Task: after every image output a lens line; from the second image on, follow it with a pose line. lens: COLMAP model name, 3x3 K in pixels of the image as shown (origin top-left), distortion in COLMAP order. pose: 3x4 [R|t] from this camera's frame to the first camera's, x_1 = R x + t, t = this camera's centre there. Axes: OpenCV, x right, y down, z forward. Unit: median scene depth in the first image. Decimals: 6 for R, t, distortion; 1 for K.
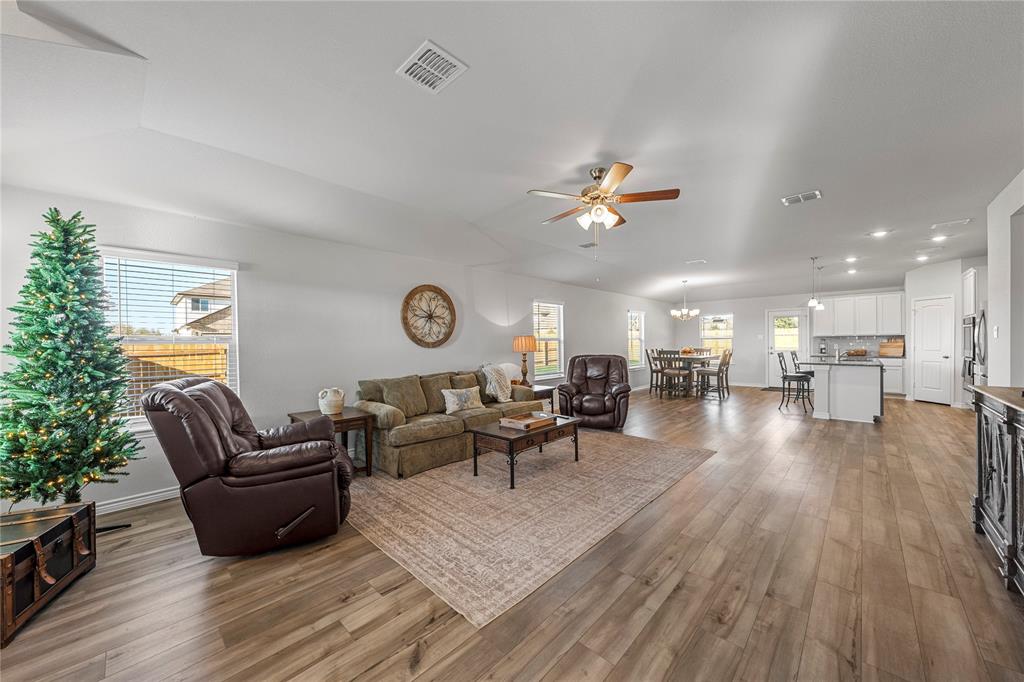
lens RADIAL K [[371.3, 0, 513.7], [0, 371.3, 345.3], [0, 0, 1]] dist [-0.001371, -0.000002]
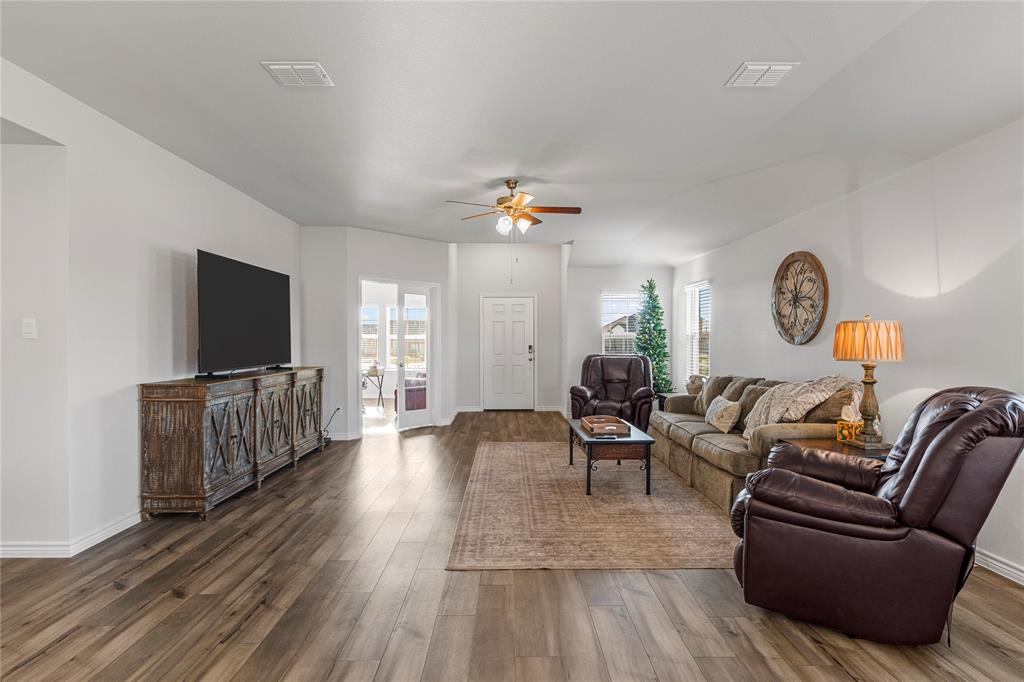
lens RADIAL K [[520.9, 0, 519.0], [0, 520.9, 338.9], [0, 0, 1]] dist [0.003548, -0.001053]
pose [[-0.713098, 0.017326, -0.700850, 0.782340], [0.004110, 0.999781, 0.020534, -0.024417], [0.701052, 0.011762, -0.713013, 1.281556]]
